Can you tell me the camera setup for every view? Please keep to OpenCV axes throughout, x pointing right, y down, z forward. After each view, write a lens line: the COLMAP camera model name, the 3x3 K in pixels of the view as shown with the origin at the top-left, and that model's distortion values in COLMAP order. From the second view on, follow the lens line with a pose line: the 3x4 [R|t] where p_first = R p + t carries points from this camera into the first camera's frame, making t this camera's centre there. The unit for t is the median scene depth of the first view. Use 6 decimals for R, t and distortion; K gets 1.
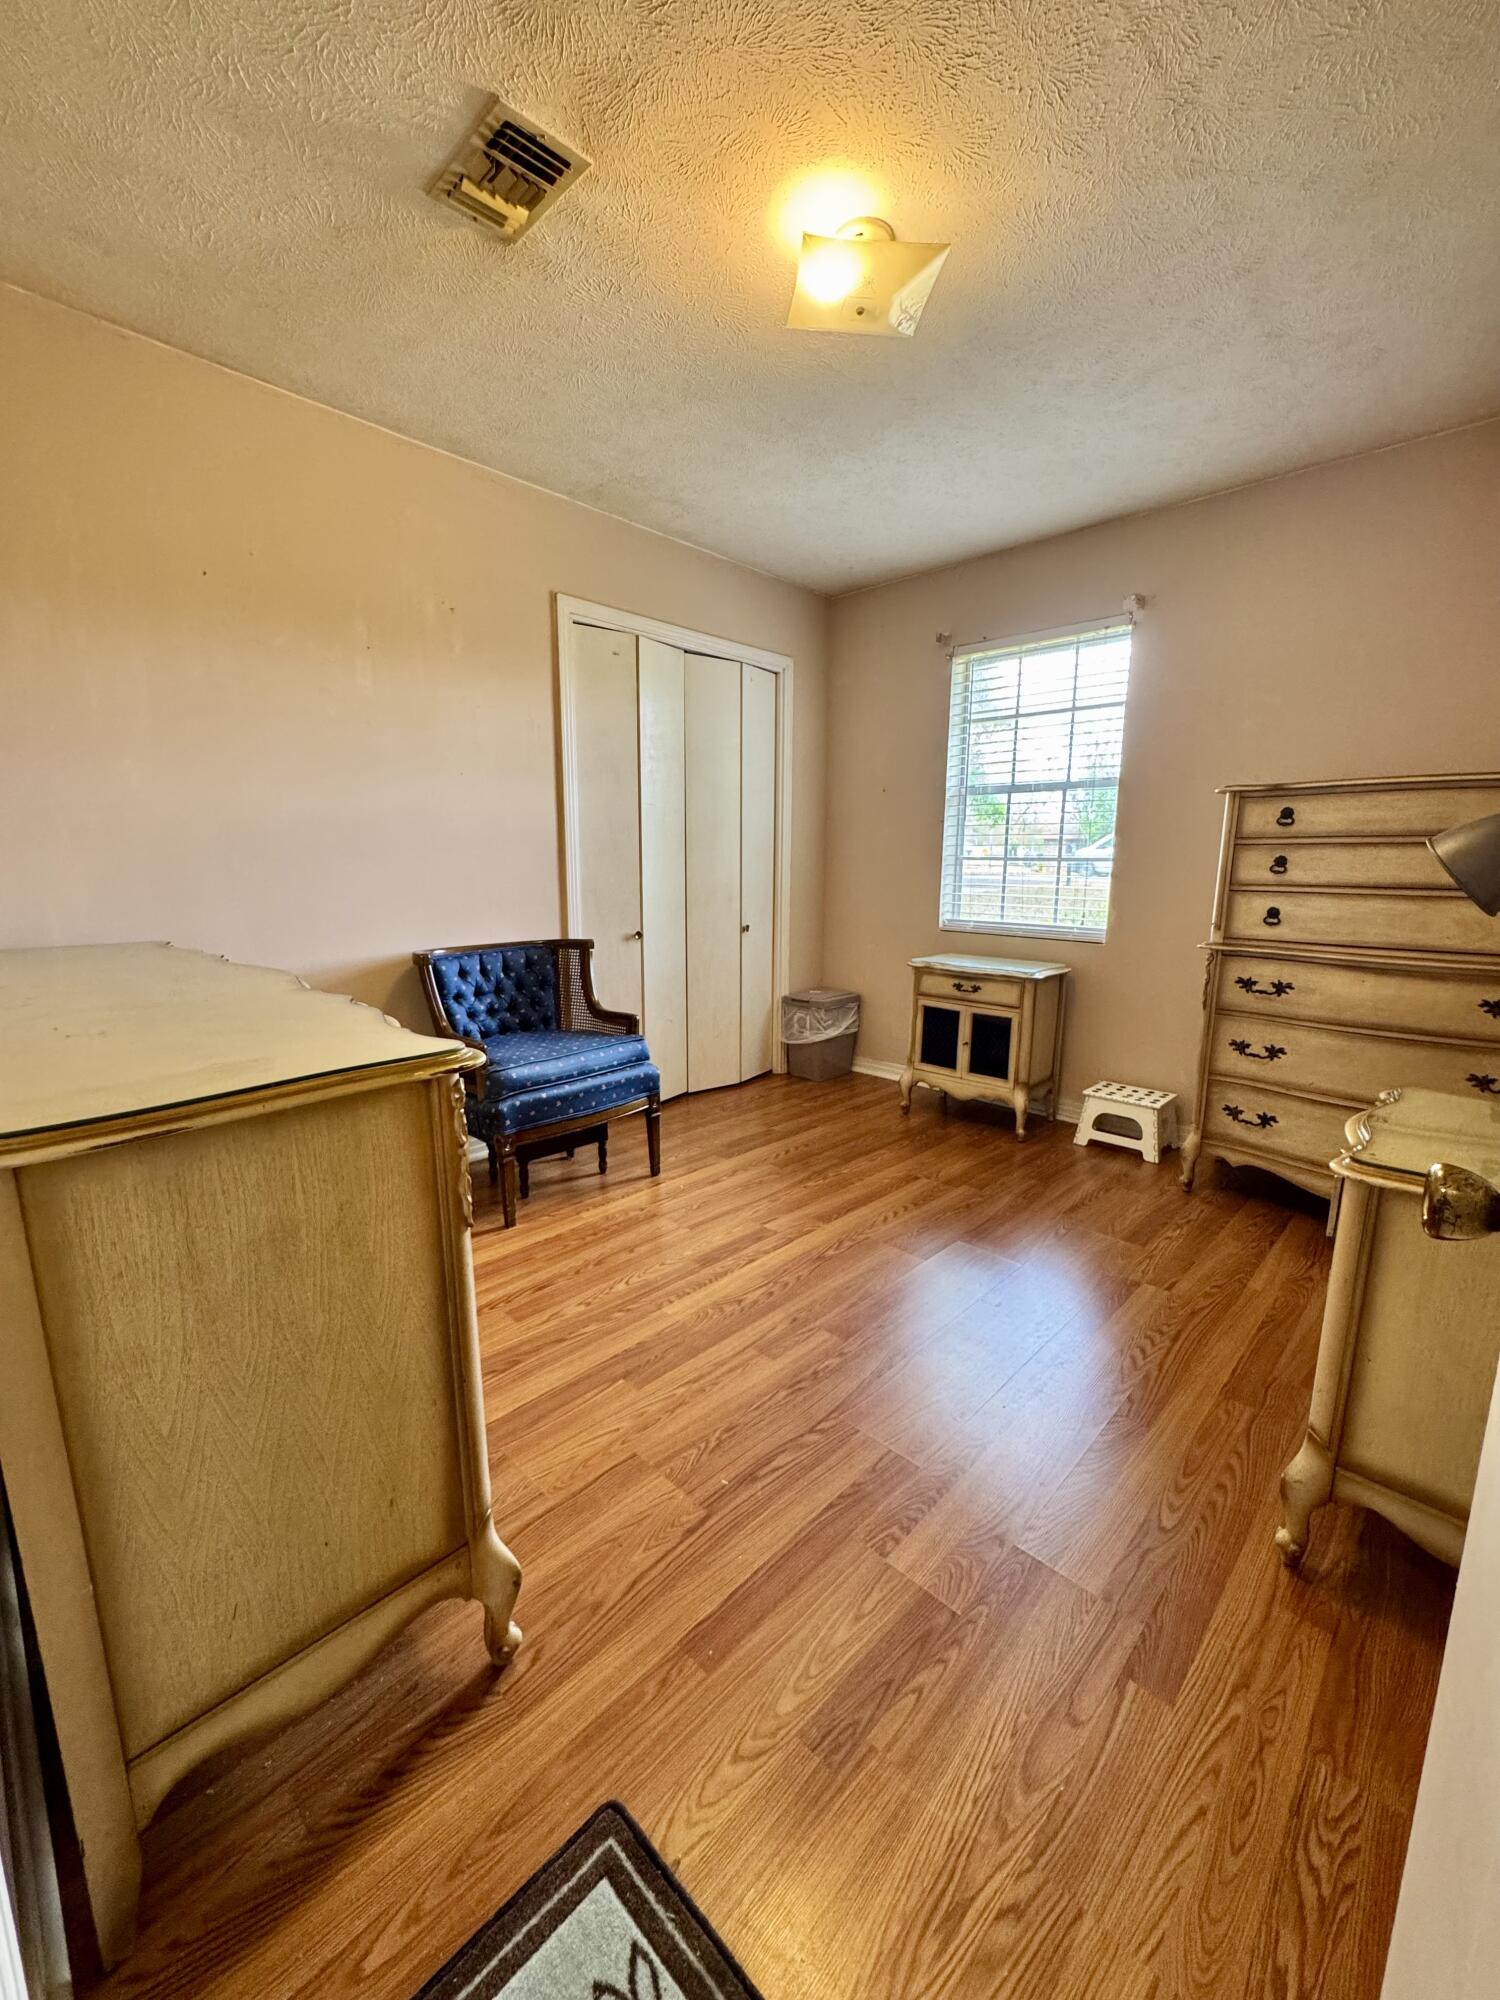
lens RADIAL K [[798.0, 0, 748.4], [0, 798.0, 1002.3], [0, 0, 1]] dist [-0.007122, 0.001228]
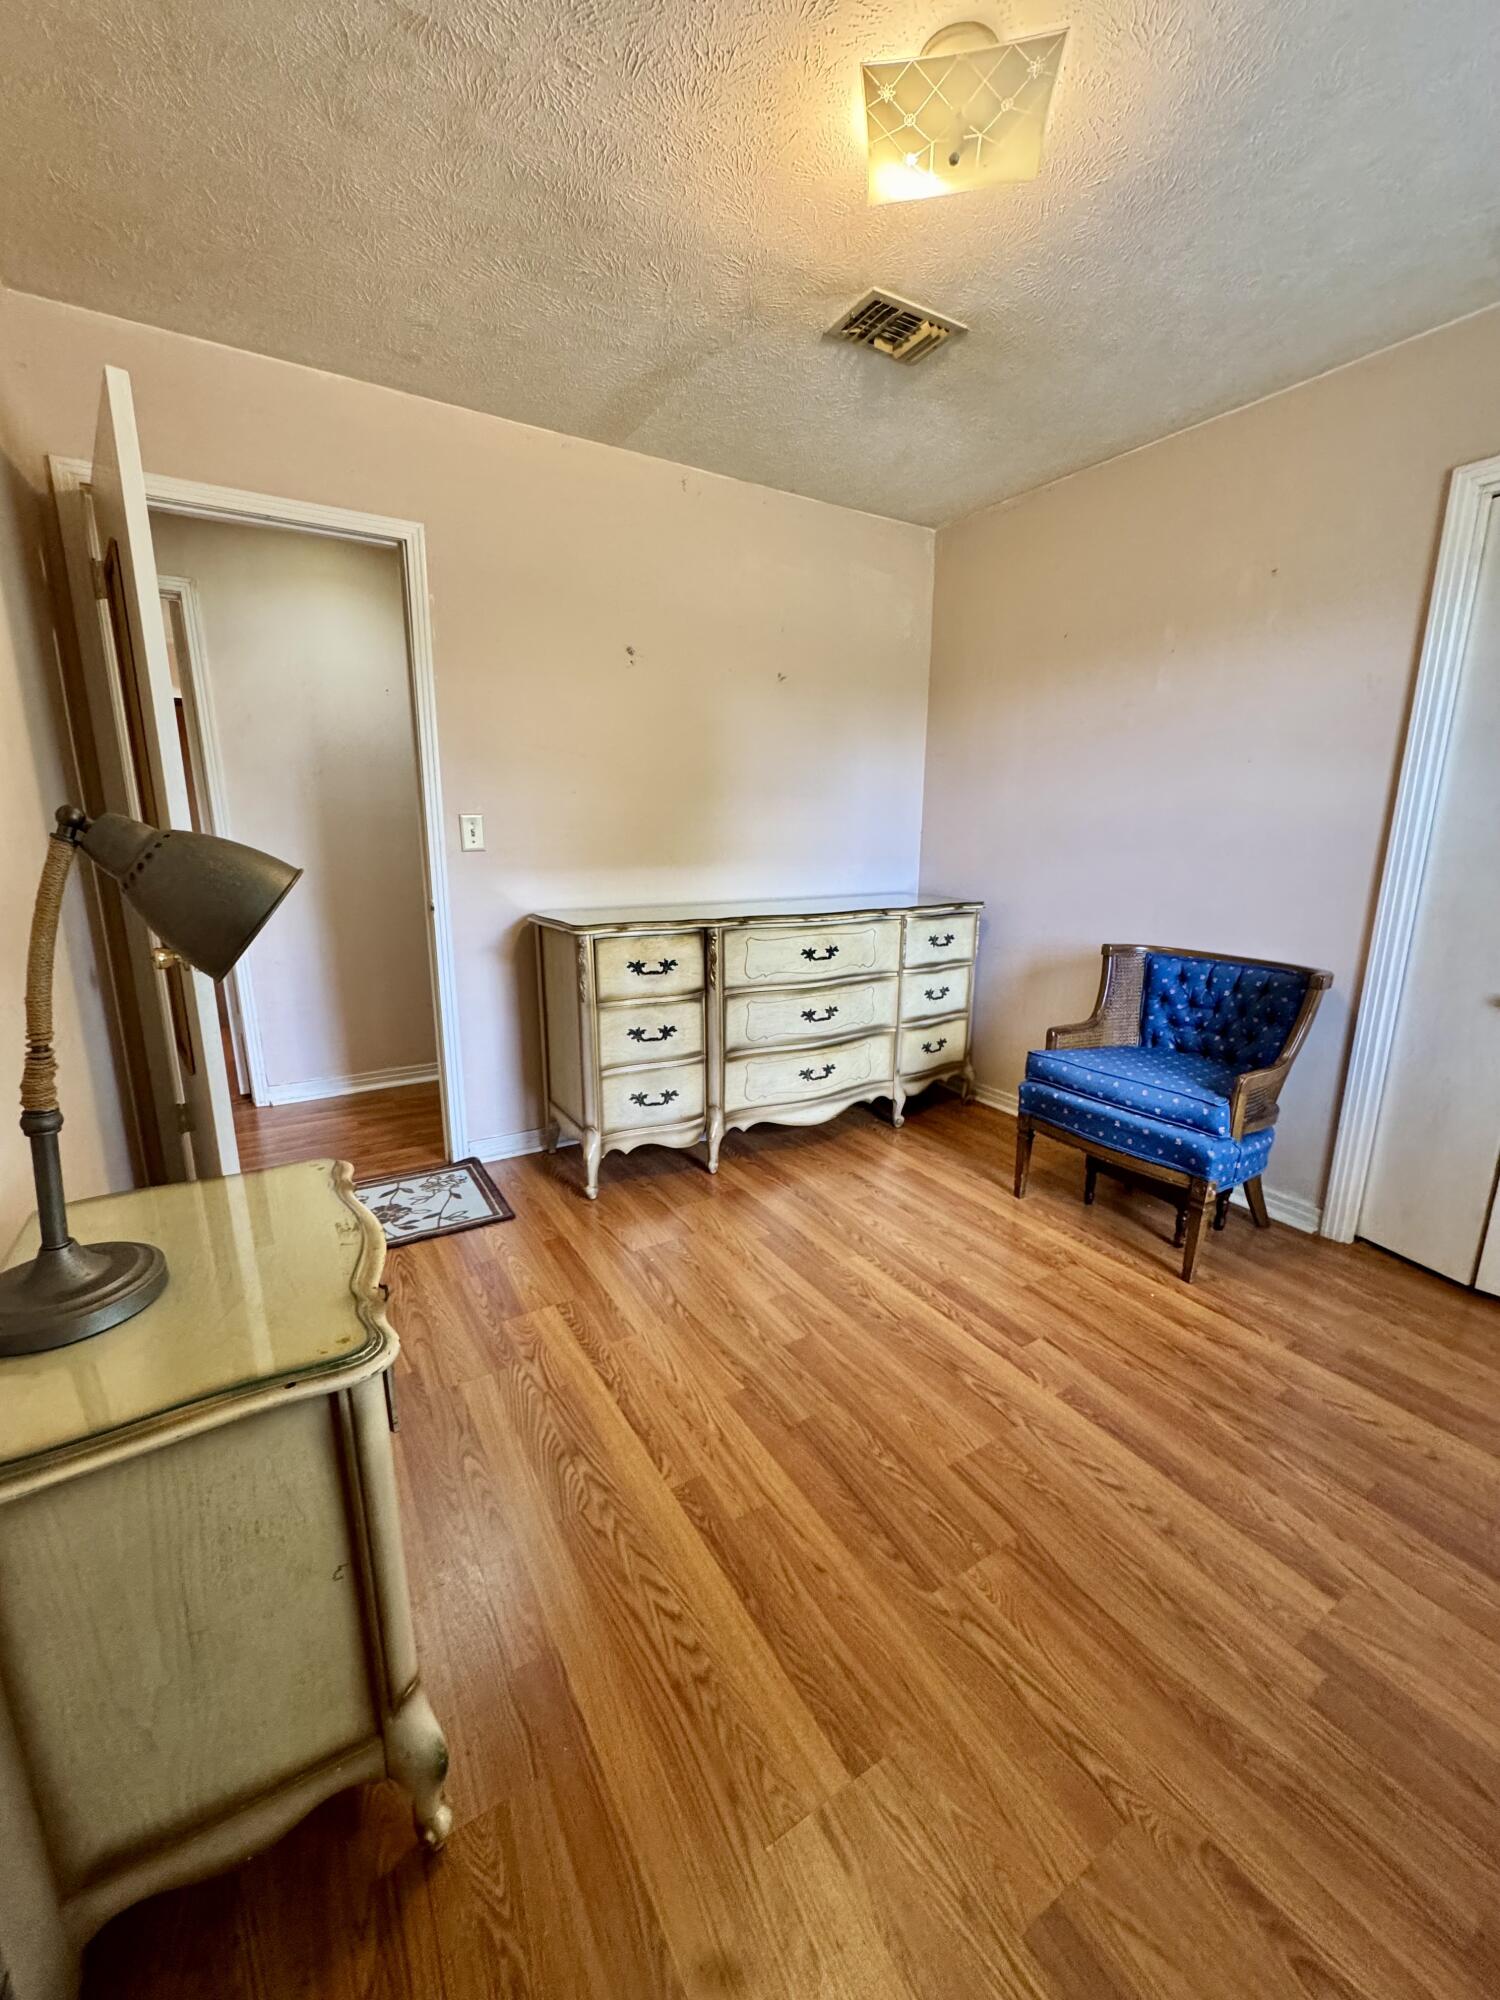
lens RADIAL K [[798.0, 0, 747.6], [0, 798.0, 1002.2], [0, 0, 1]] dist [-0.007122, 0.001228]
pose [[-0.250663, 0.209344, -0.945168, 0.741843], [-0.182503, 0.948613, 0.258507, -0.176668], [0.950716, 0.237294, -0.199576, 0.791193]]
